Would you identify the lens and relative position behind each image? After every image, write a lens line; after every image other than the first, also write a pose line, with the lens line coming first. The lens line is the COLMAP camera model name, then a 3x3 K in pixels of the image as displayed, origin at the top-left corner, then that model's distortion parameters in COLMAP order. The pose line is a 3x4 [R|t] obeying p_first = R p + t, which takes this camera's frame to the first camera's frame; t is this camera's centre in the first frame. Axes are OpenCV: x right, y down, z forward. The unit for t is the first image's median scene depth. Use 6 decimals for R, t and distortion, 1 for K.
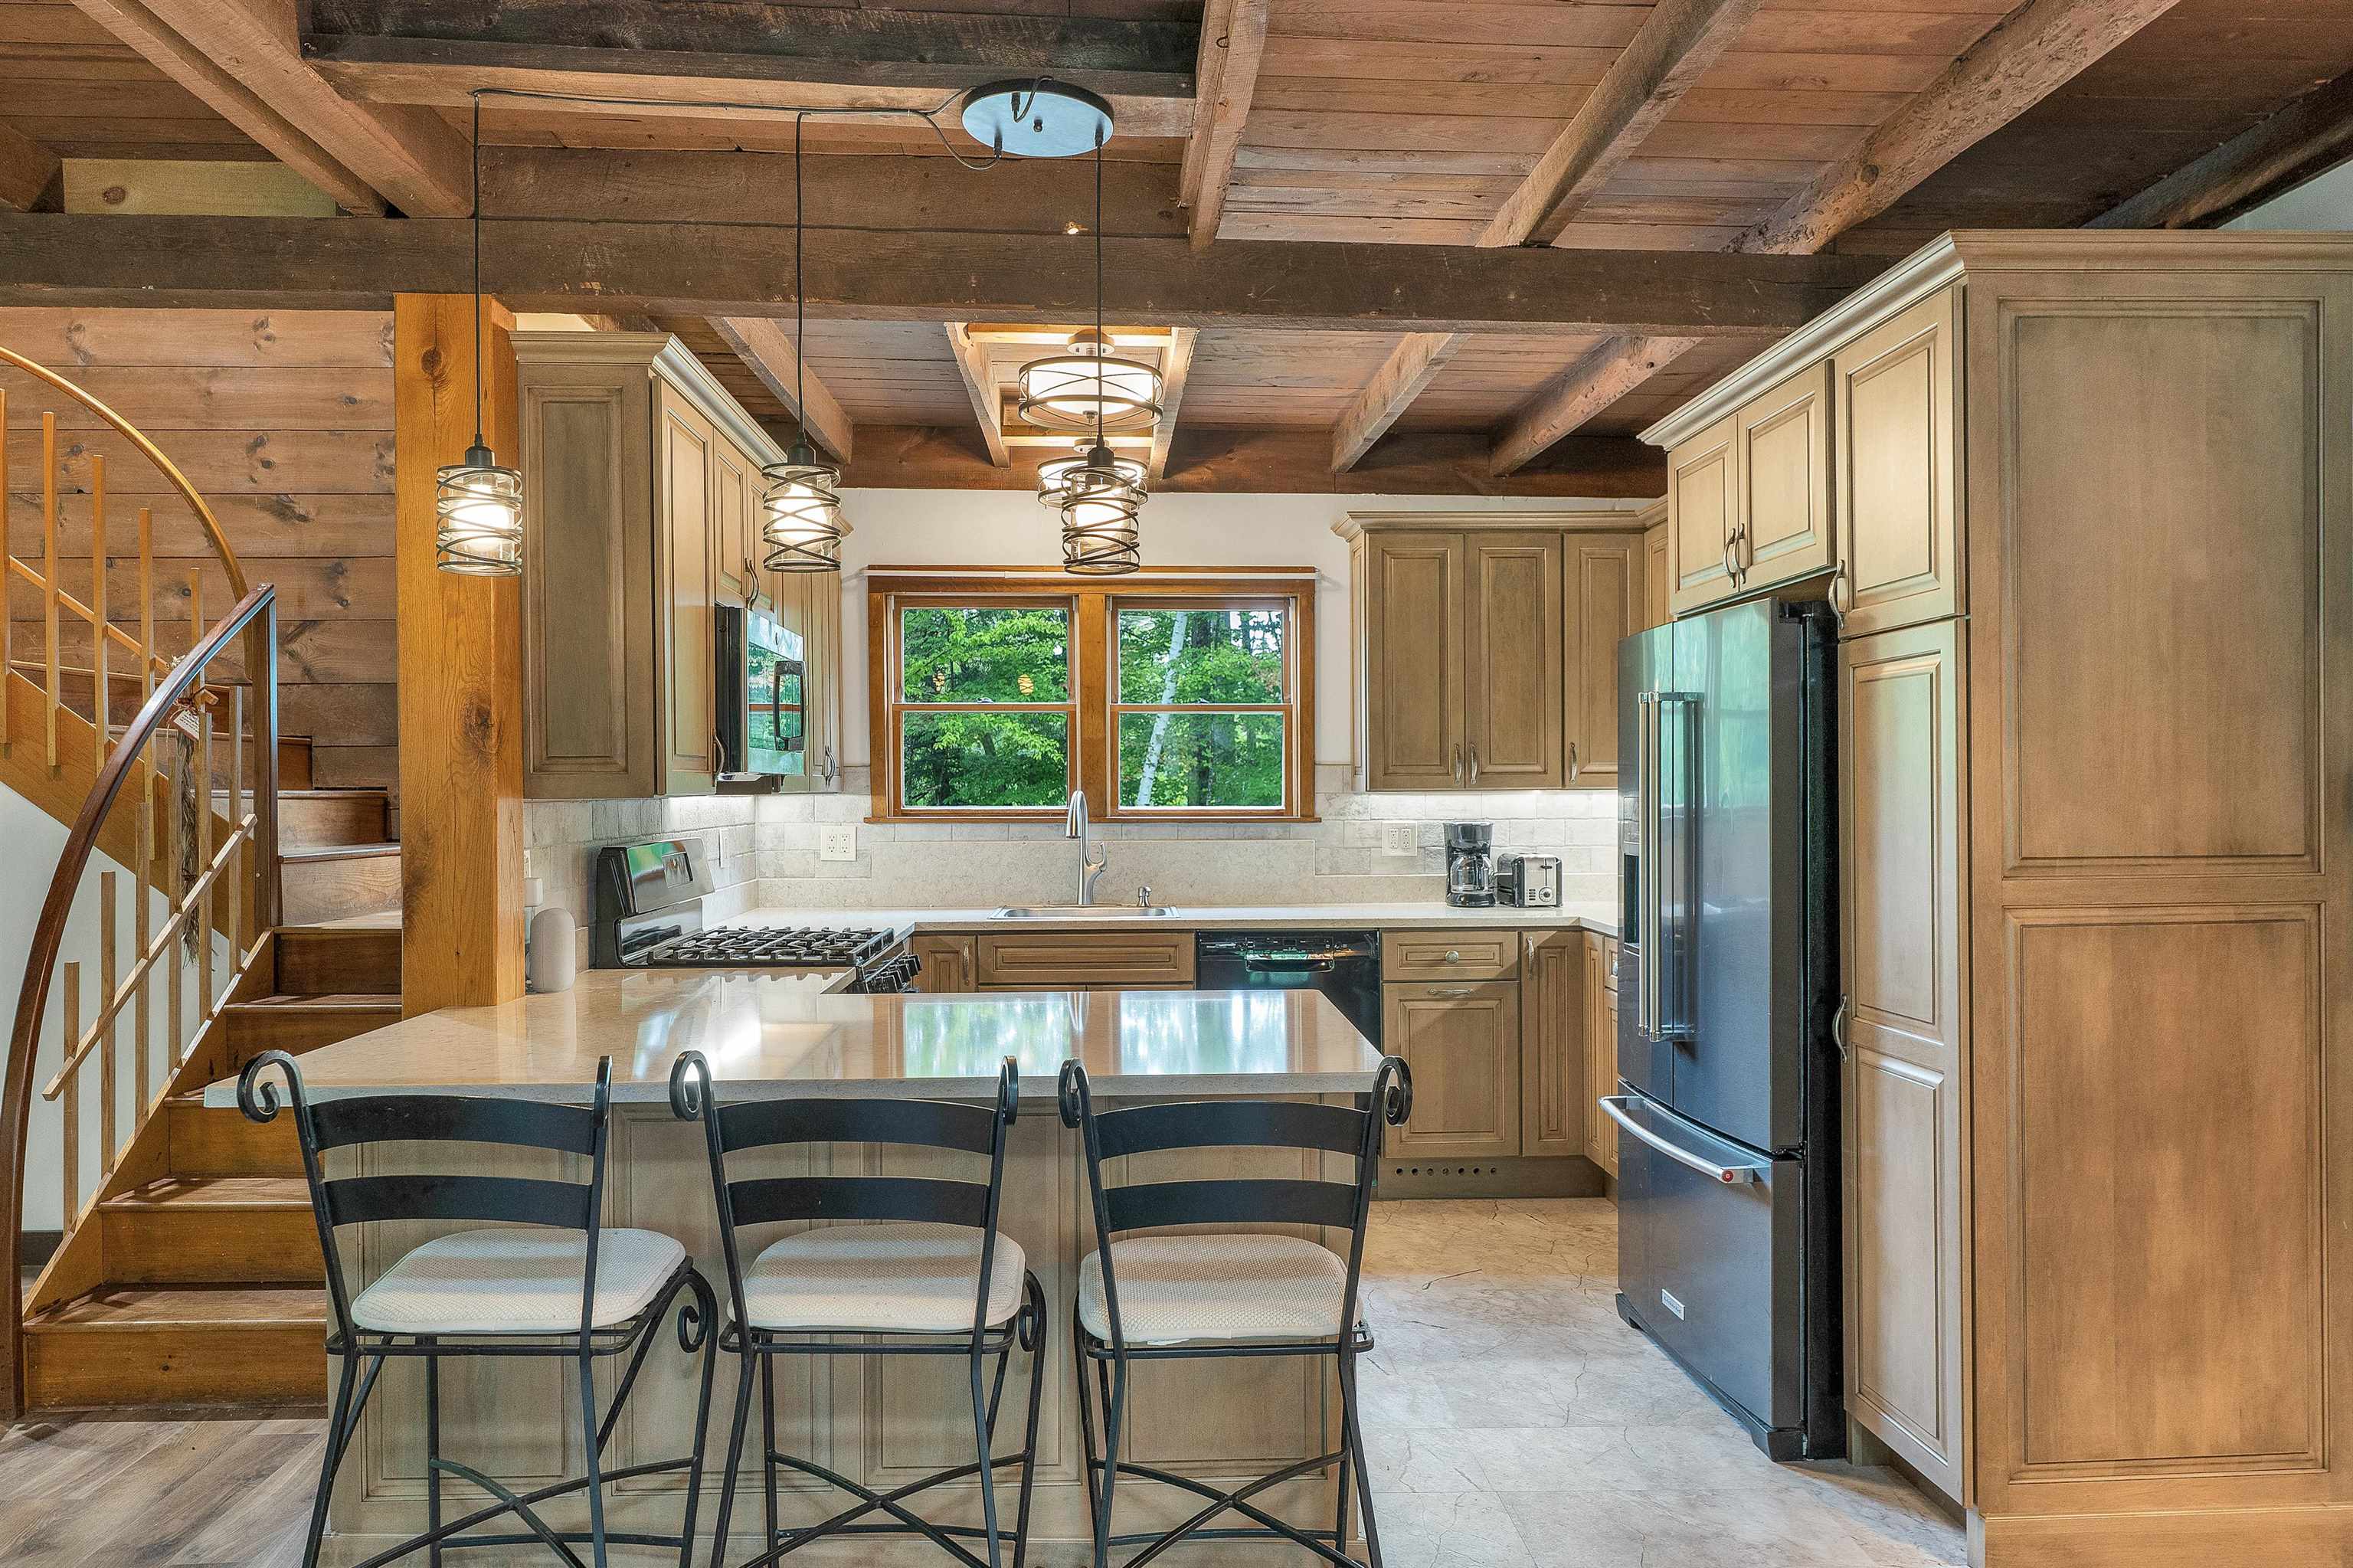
lens RADIAL K [[1574.3, 0, 1174.6], [0, 1574.3, 801.4], [0, 0, 1]] dist [0.002130, -0.002759]
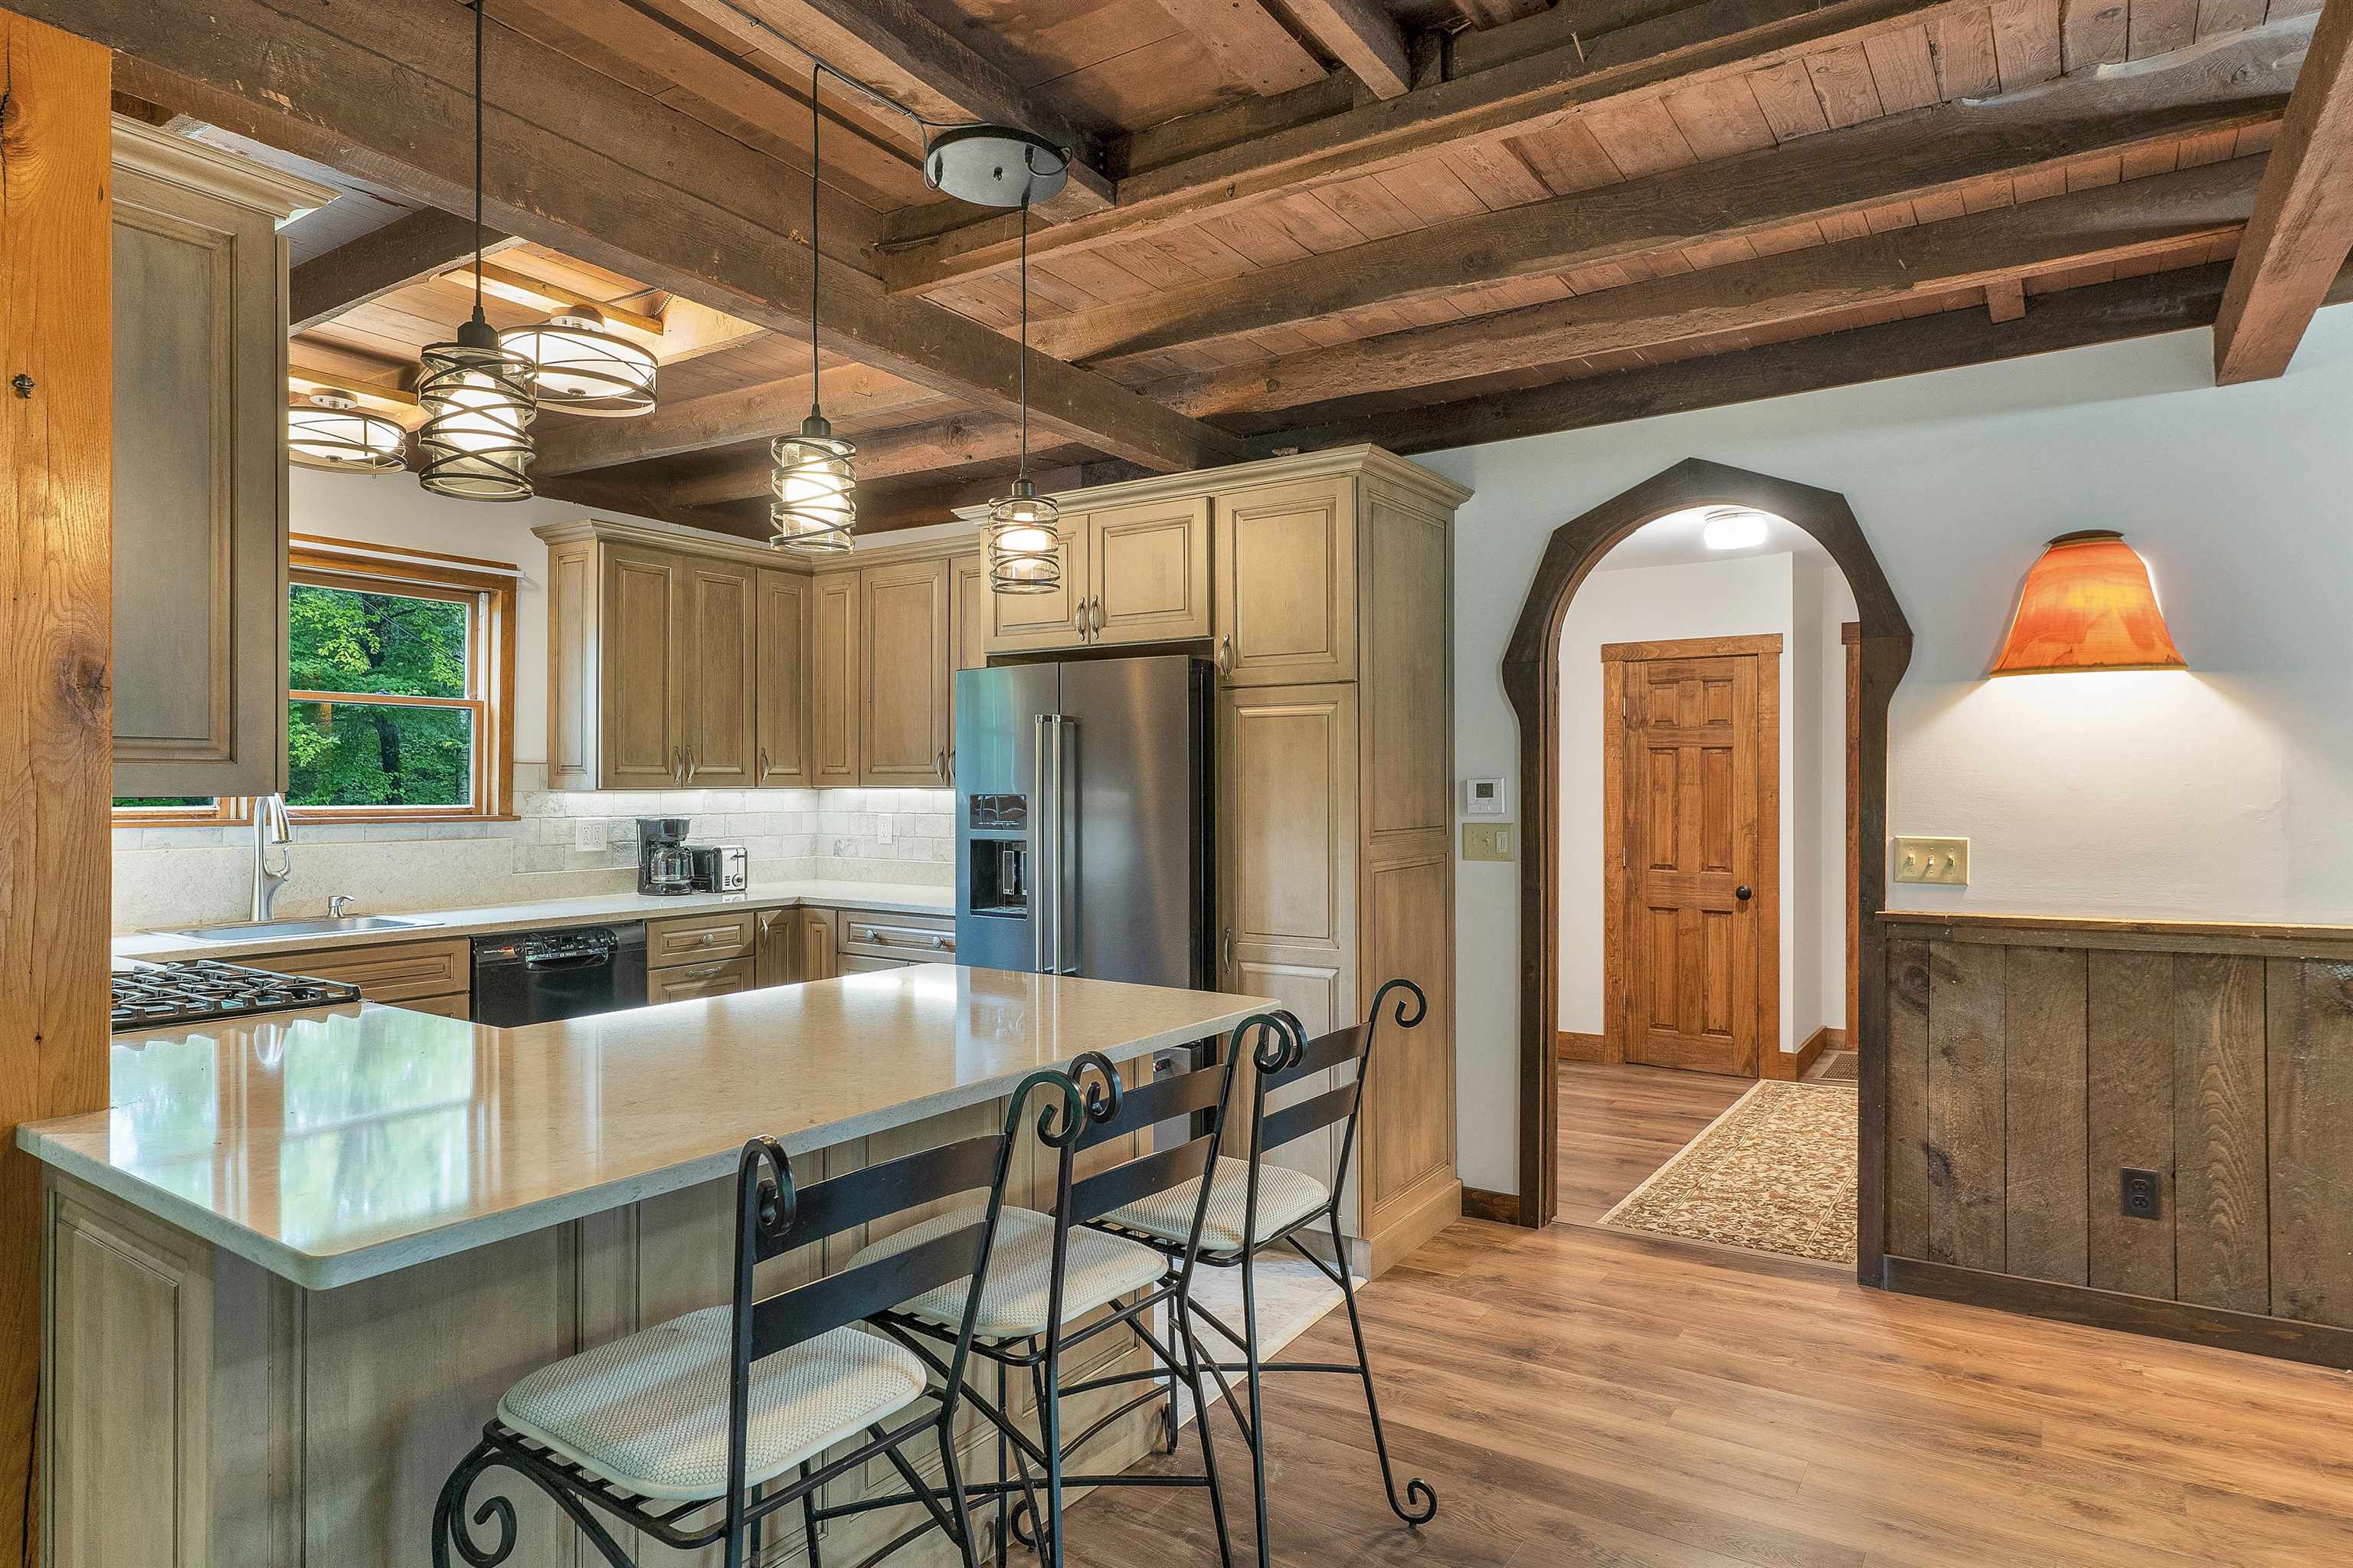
lens RADIAL K [[1330.1, 0, 1169.0], [0, 1330.1, 781.7], [0, 0, 1]] dist [0.001050, -0.000308]
pose [[0.599672, 0.007021, 0.800215, -0.354171], [0.003246, 0.999932, -0.011206, -0.000437], [-0.800239, 0.009318, 0.599609, 0.172167]]
